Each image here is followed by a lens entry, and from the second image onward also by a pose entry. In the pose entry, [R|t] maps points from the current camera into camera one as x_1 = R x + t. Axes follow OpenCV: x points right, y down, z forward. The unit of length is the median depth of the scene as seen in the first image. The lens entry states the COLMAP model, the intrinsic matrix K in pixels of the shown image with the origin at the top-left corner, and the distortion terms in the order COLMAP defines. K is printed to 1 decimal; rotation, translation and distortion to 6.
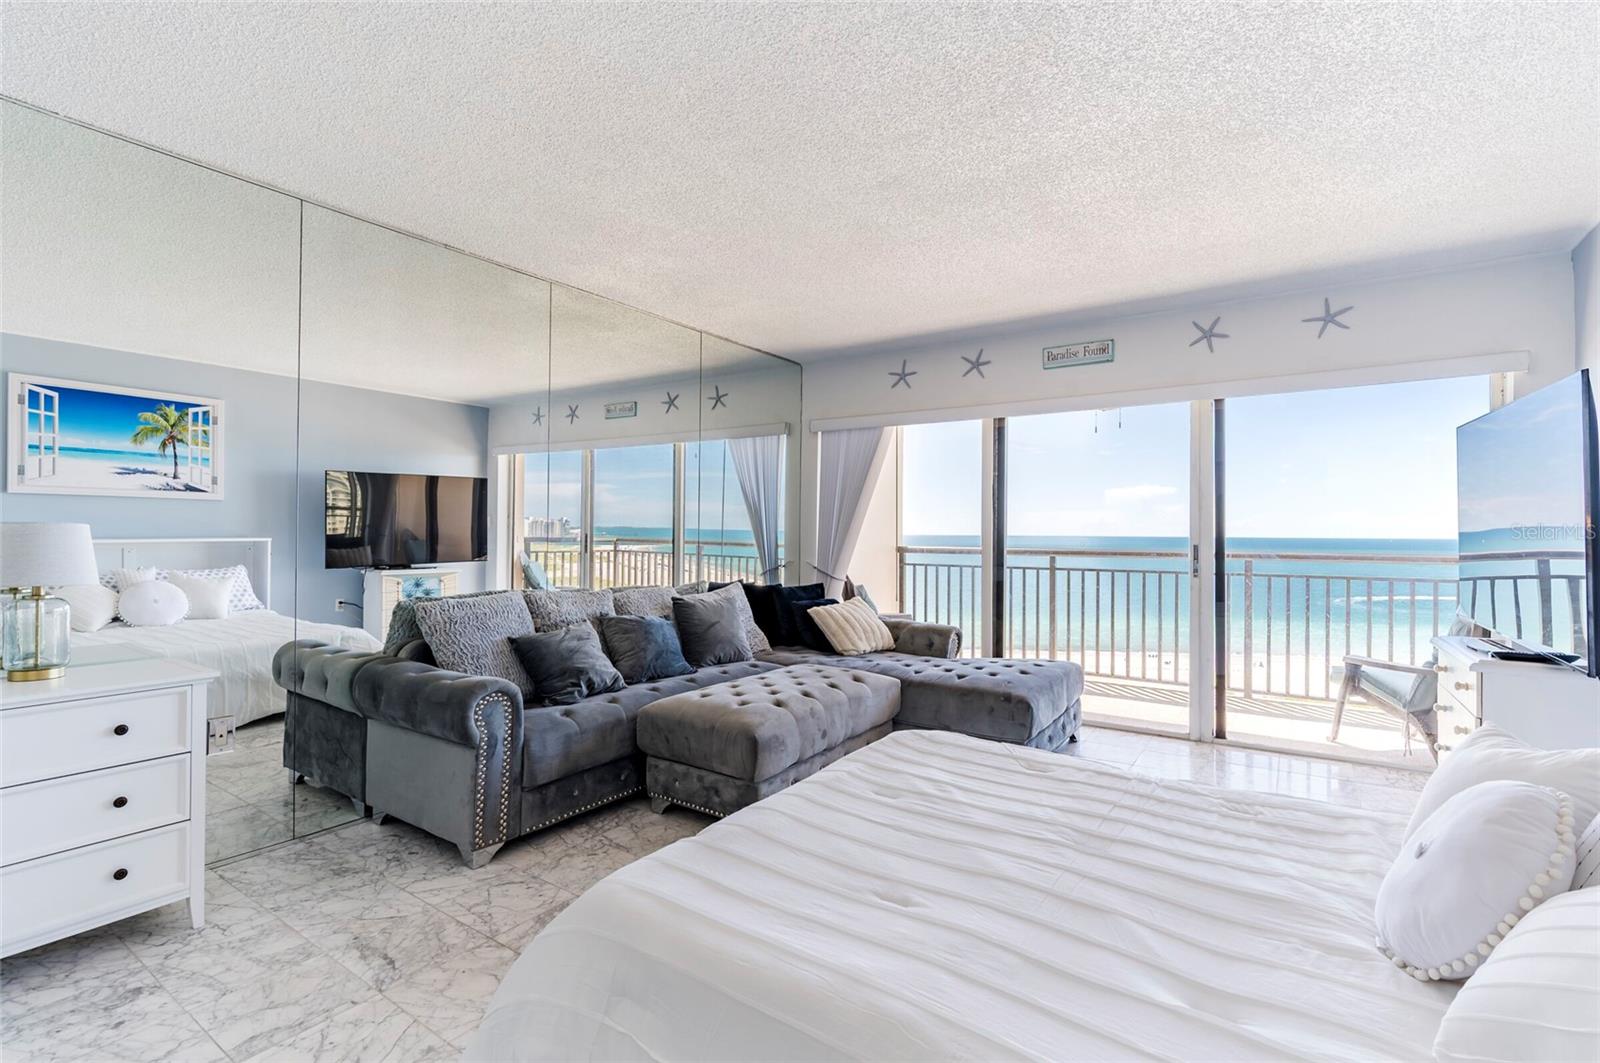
lens RADIAL K [[725.8, 0, 801.7], [0, 725.8, 529.6], [0, 0, 1]] dist [-0.008733, 0.000958]
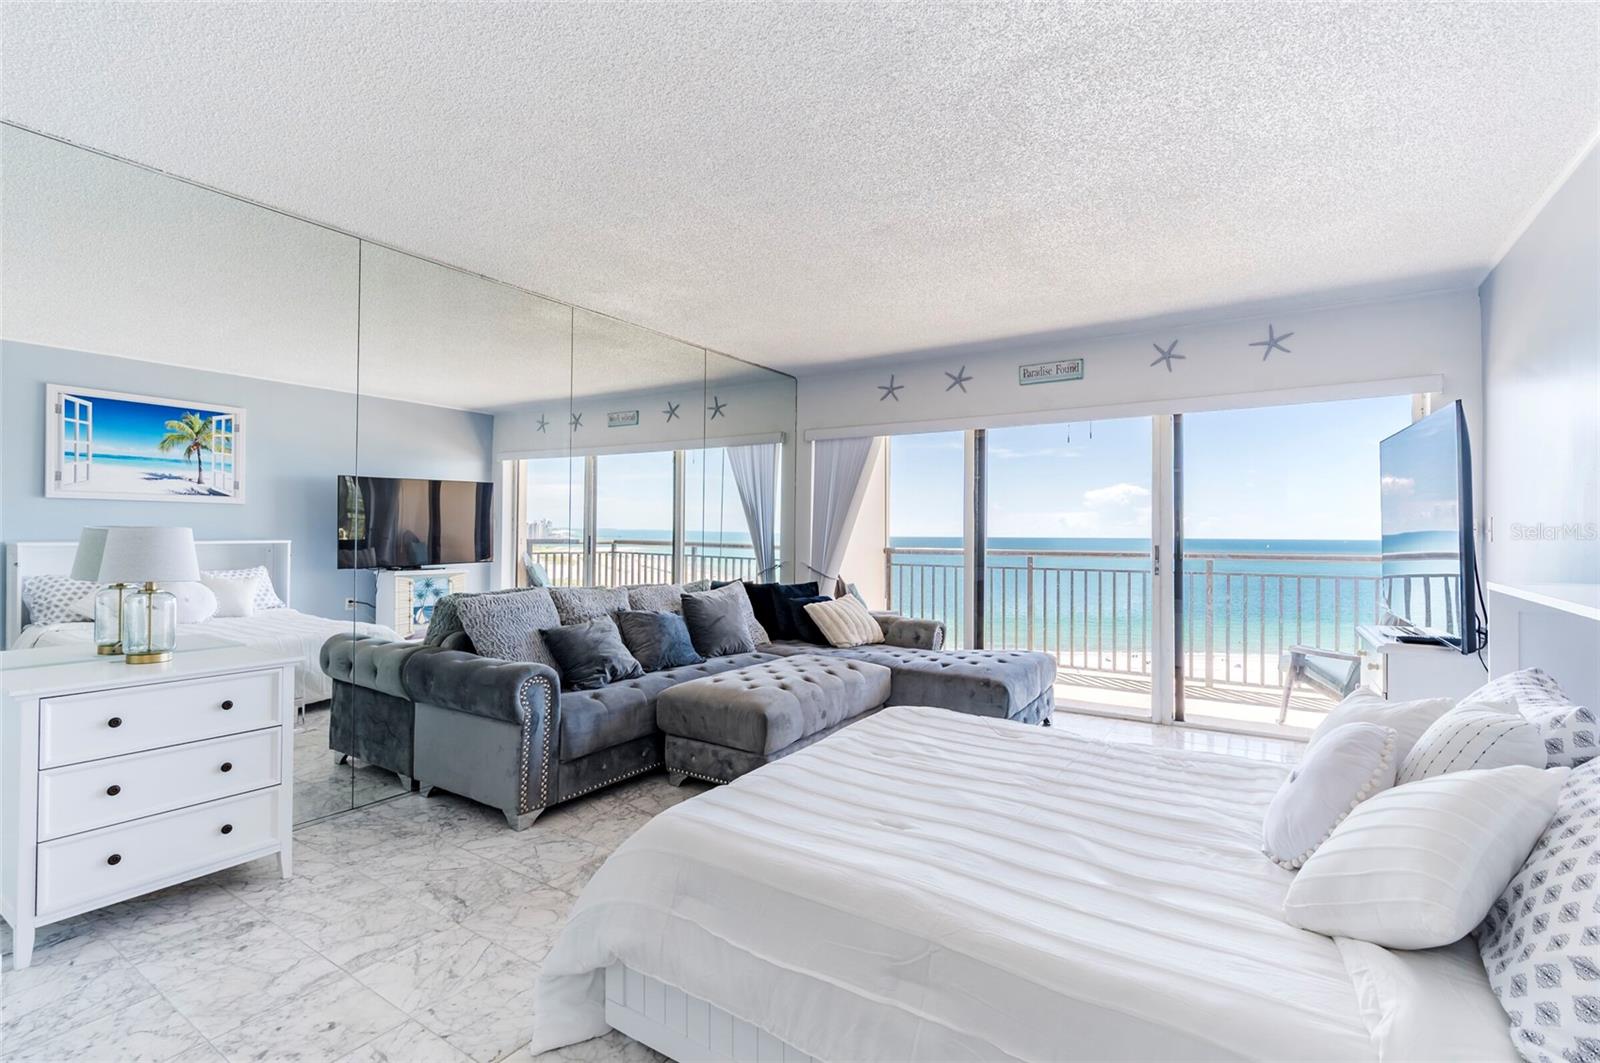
lens RADIAL K [[725.8, 0, 799.9], [0, 725.8, 529.1], [0, 0, 1]] dist [-0.008733, 0.000958]
pose [[0.999811, -0.000358, 0.019456, -0.022811], [0.000425, 0.999994, -0.003437, -0.001020], [-0.019455, 0.003445, 0.999805, -0.100775]]
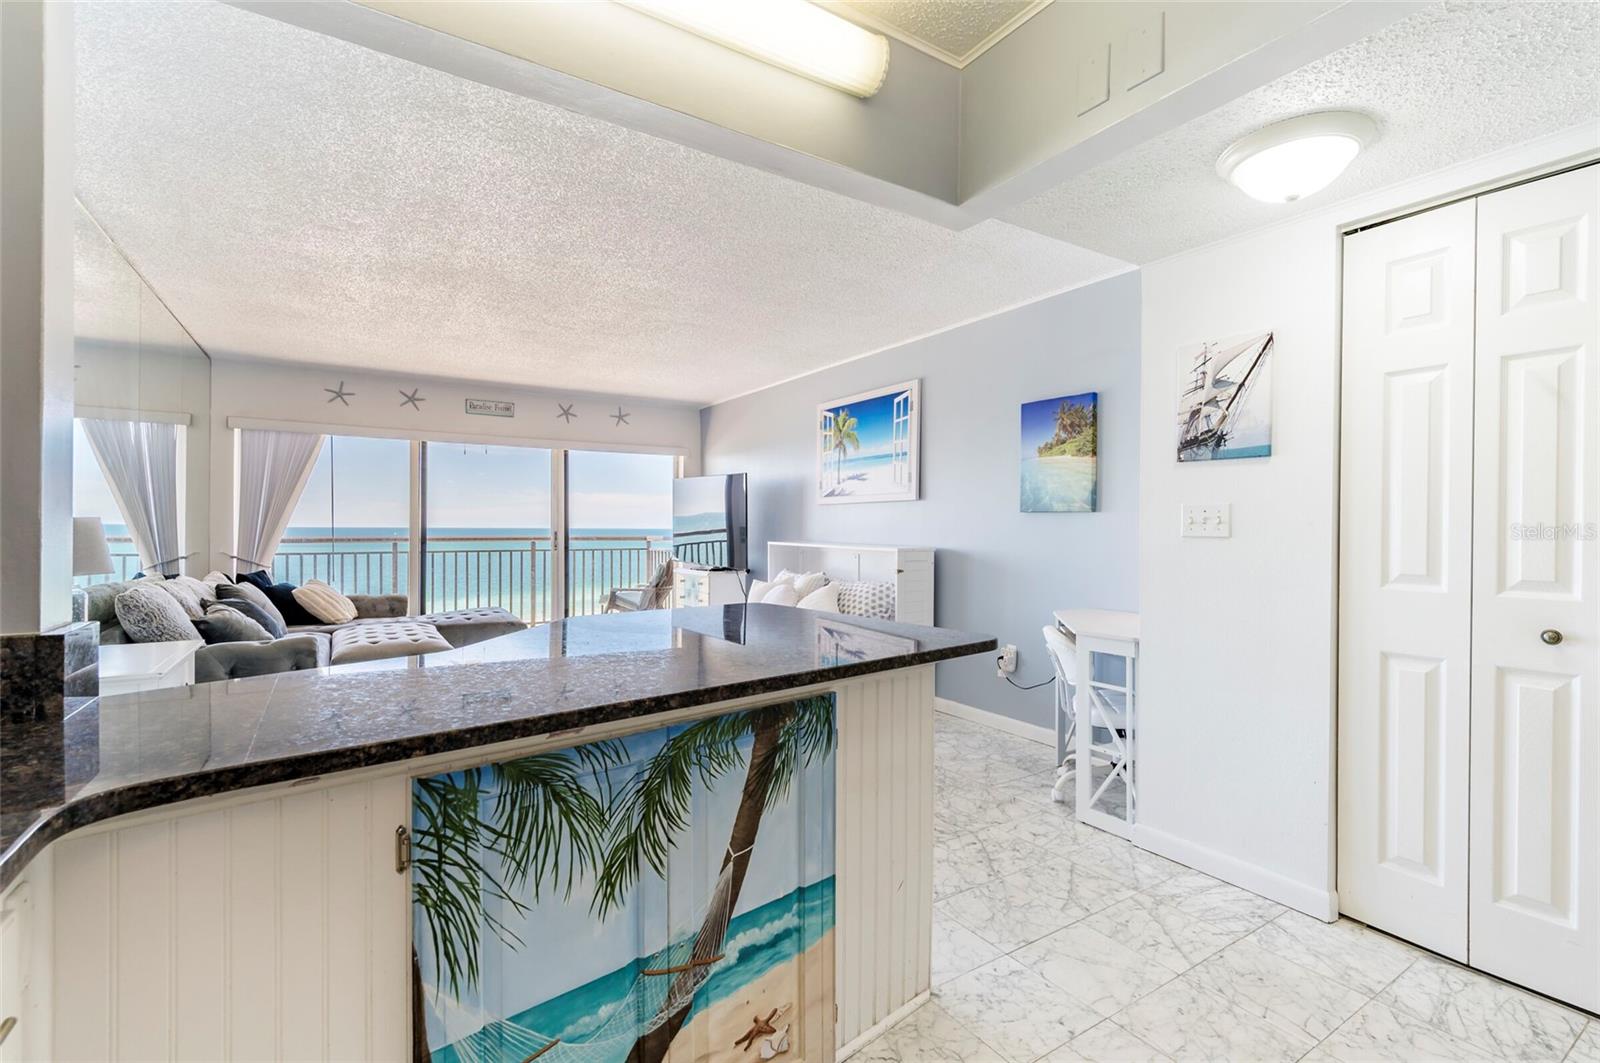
lens RADIAL K [[725.8, 0, 803.9], [0, 725.8, 534.8], [0, 0, 1]] dist [-0.008733, 0.000958]
pose [[0.381037, -0.013079, 0.924467, -0.909790], [-0.006566, 0.999836, 0.016851, -0.004943], [-0.924536, -0.012491, 0.380889, -0.231461]]
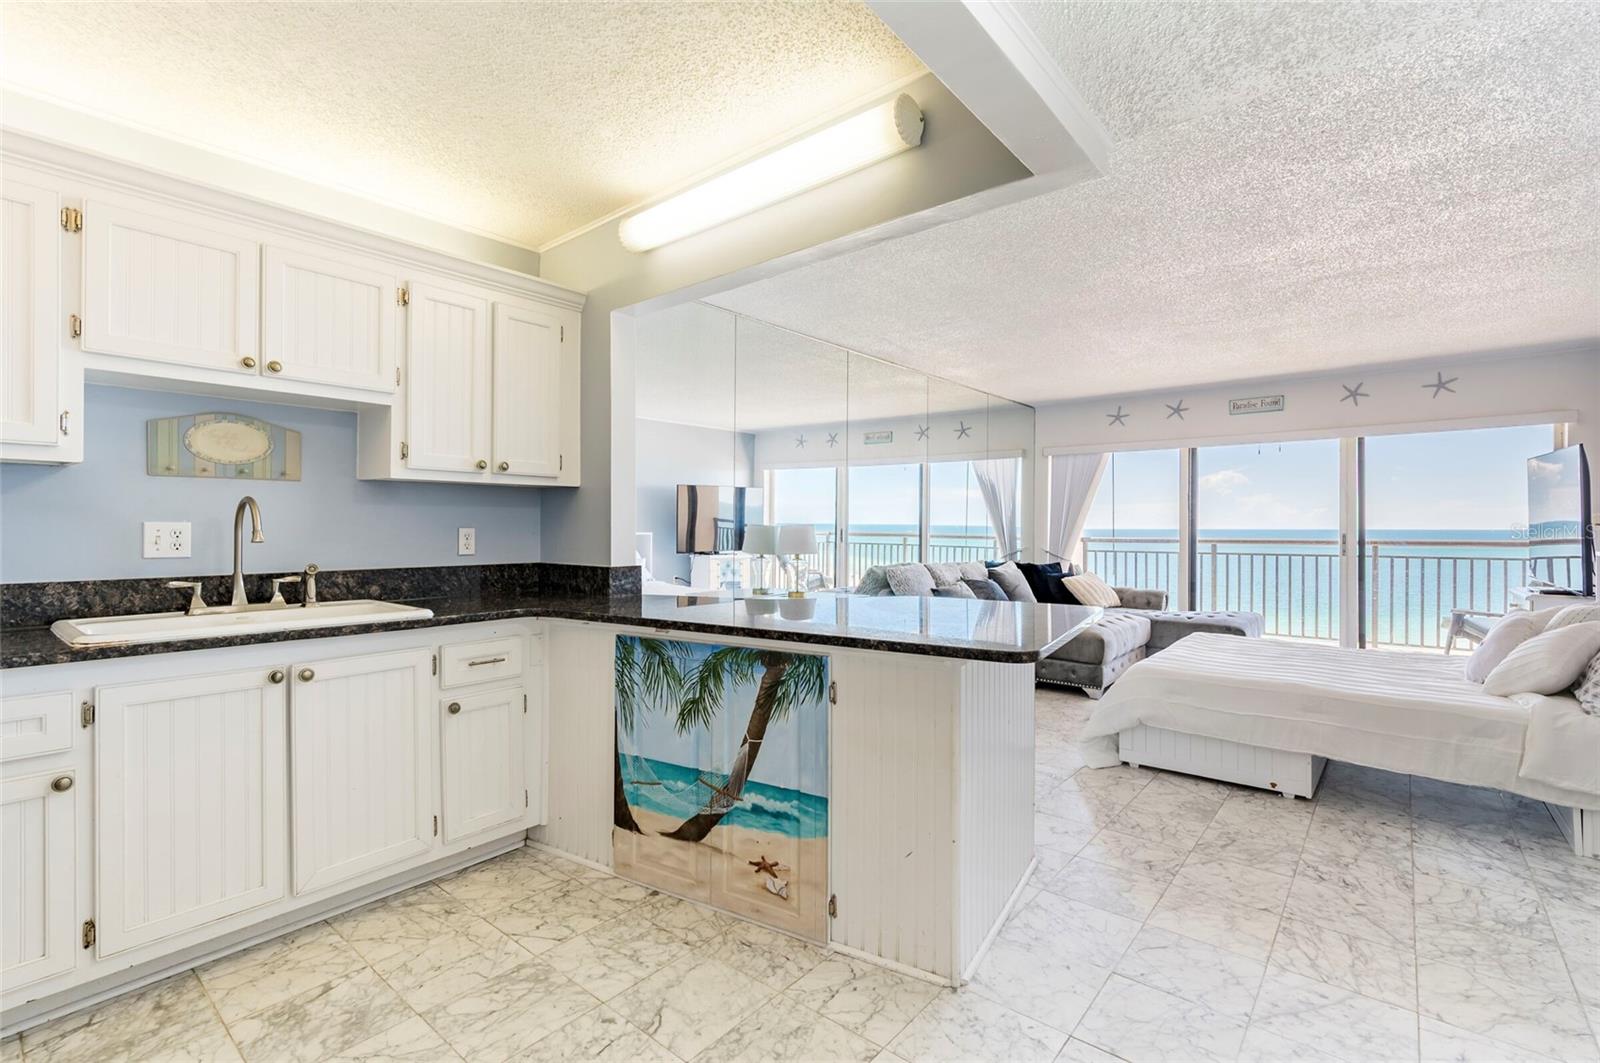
lens RADIAL K [[725.8, 0, 792.7], [0, 725.8, 528.2], [0, 0, 1]] dist [-0.008733, 0.000958]
pose [[0.995178, -0.005172, -0.097954, -0.479190], [0.005735, 0.999969, 0.005470, -0.006803], [0.097922, -0.006005, 0.995176, -0.642664]]
